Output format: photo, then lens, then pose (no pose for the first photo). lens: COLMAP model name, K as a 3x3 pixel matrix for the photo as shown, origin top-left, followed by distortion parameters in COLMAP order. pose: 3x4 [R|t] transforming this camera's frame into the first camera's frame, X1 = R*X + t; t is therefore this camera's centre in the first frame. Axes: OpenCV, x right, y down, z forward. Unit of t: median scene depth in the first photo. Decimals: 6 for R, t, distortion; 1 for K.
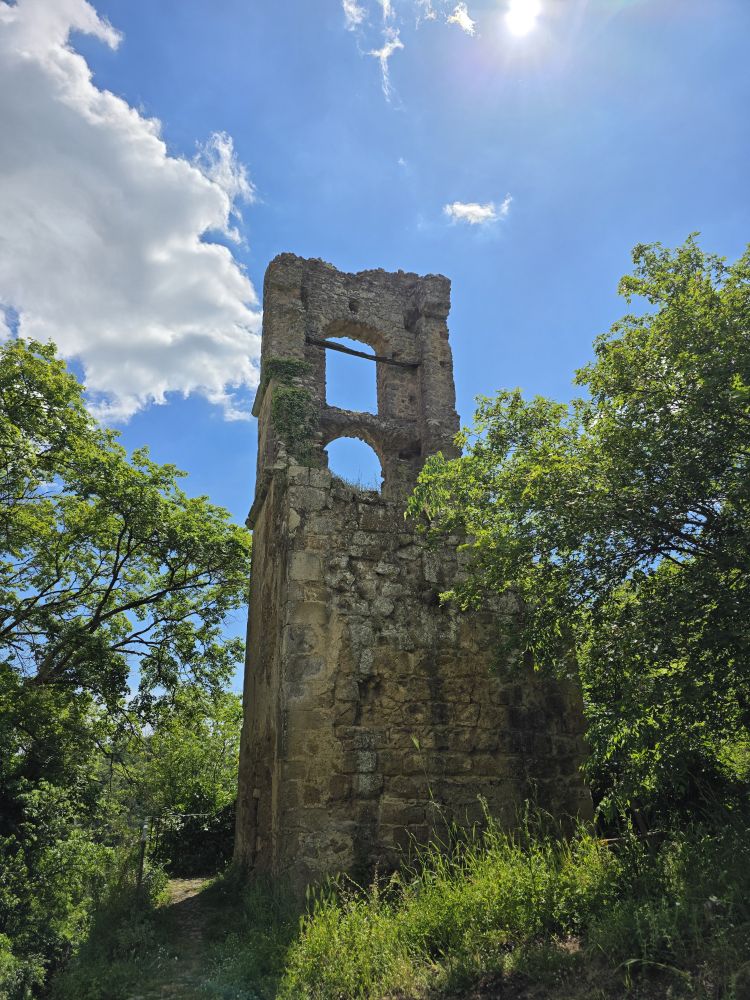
lens RADIAL K [[673.1, 0, 375.1], [0, 673.1, 501.7], [0, 0, 1]] dist [0.008542, -0.013306]
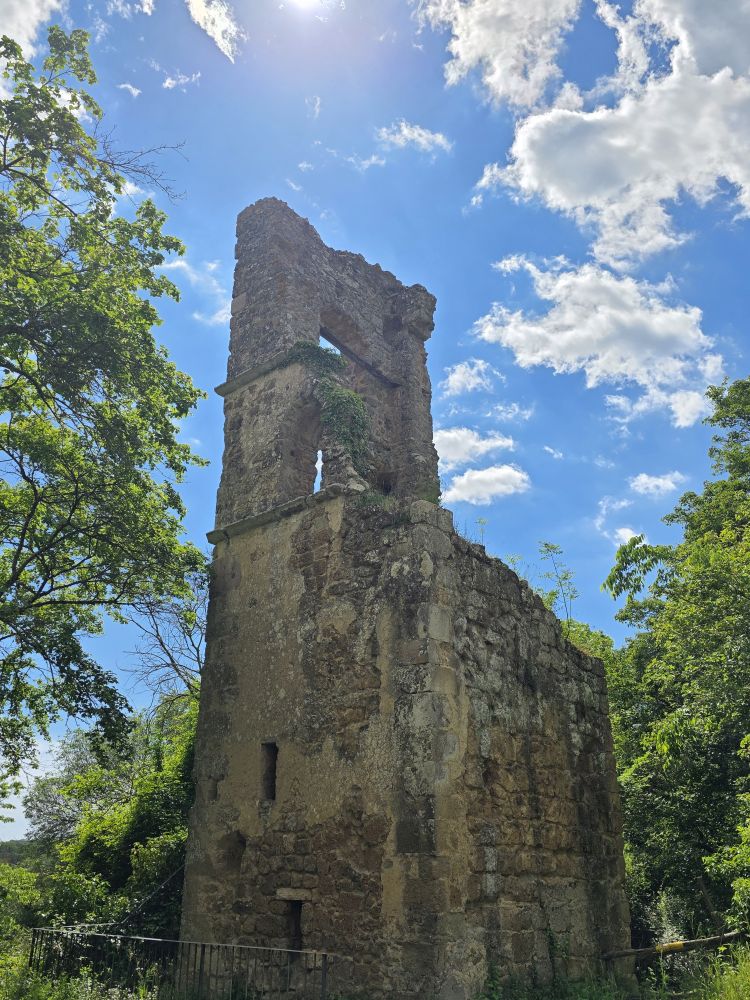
lens RADIAL K [[851.7, 0, 375.4], [0, 851.7, 498.9], [0, 0, 1]] dist [-0.012906, -0.000725]
pose [[0.862075, 0.219167, 0.456939, -0.700868], [-0.207265, 0.975270, -0.076747, 0.042110], [-0.462459, -0.028546, 0.886181, 0.096998]]
